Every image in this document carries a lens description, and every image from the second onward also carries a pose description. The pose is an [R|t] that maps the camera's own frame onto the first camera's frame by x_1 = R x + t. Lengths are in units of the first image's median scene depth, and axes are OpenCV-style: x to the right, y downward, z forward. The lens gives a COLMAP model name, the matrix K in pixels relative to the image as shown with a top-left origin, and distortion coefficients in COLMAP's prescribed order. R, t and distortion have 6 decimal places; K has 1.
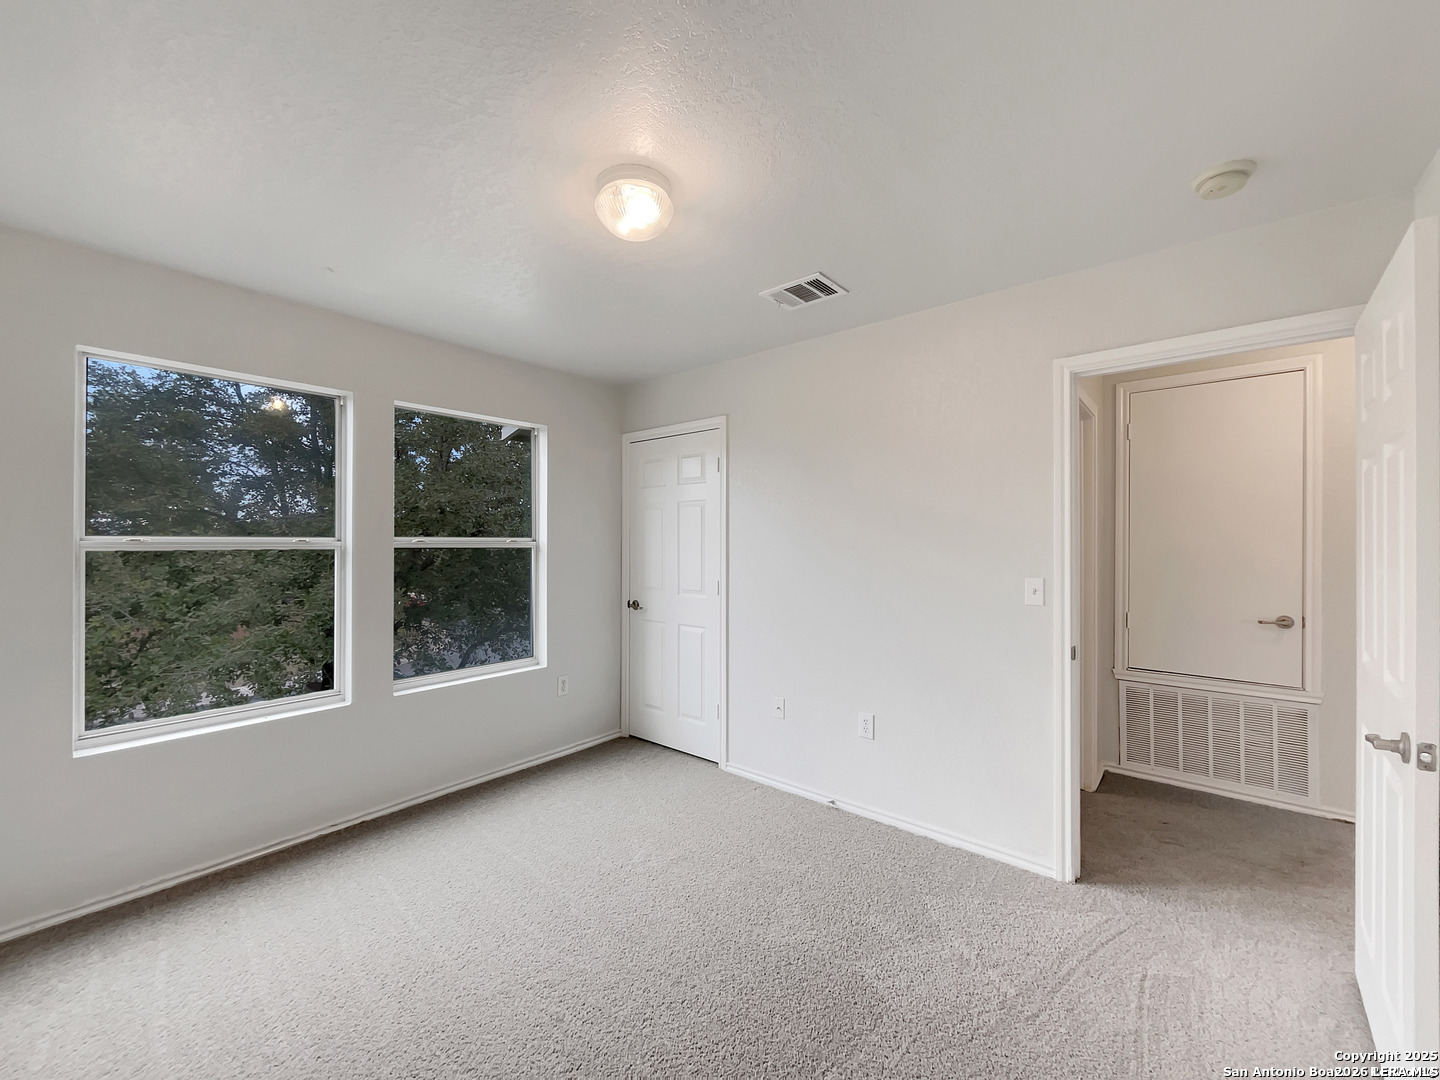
lens RADIAL K [[580.2, 0, 720.2], [0, 580.2, 540.4], [0, 0, 1]] dist [0.002345, 0.000146]
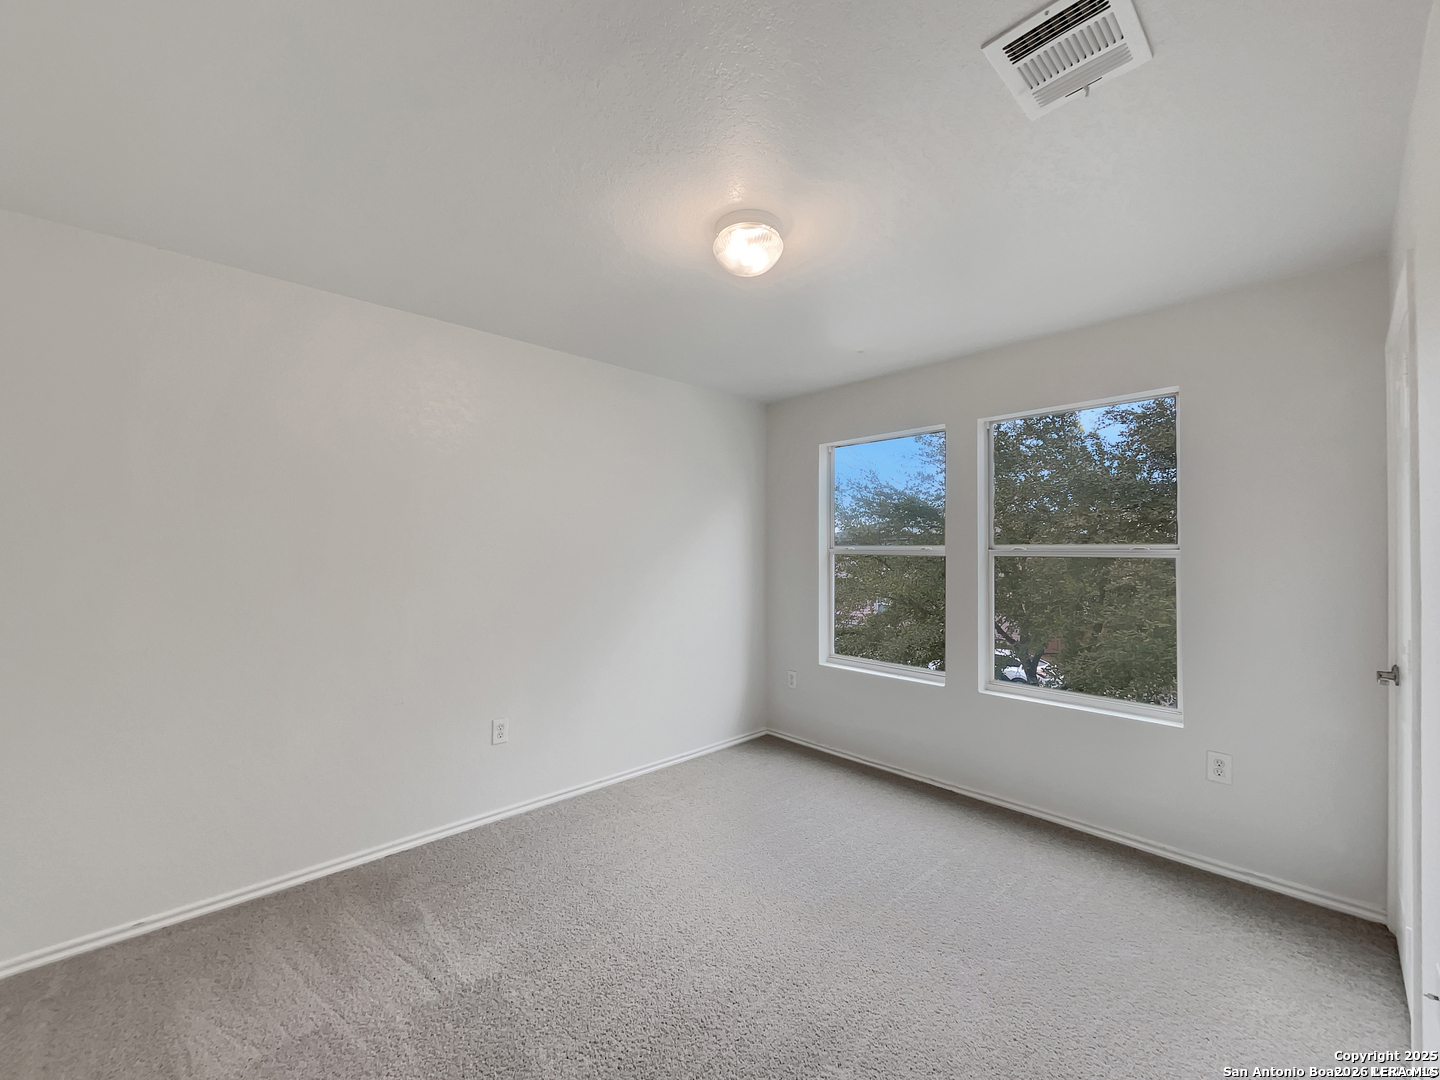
lens RADIAL K [[580.2, 0, 720.4], [0, 580.2, 543.2], [0, 0, 1]] dist [0.002345, 0.000146]
pose [[-0.114731, -0.010334, -0.993343, 0.528826], [0.003586, 0.999935, -0.010817, 0.000157], [0.993390, -0.004803, -0.114686, 0.599559]]
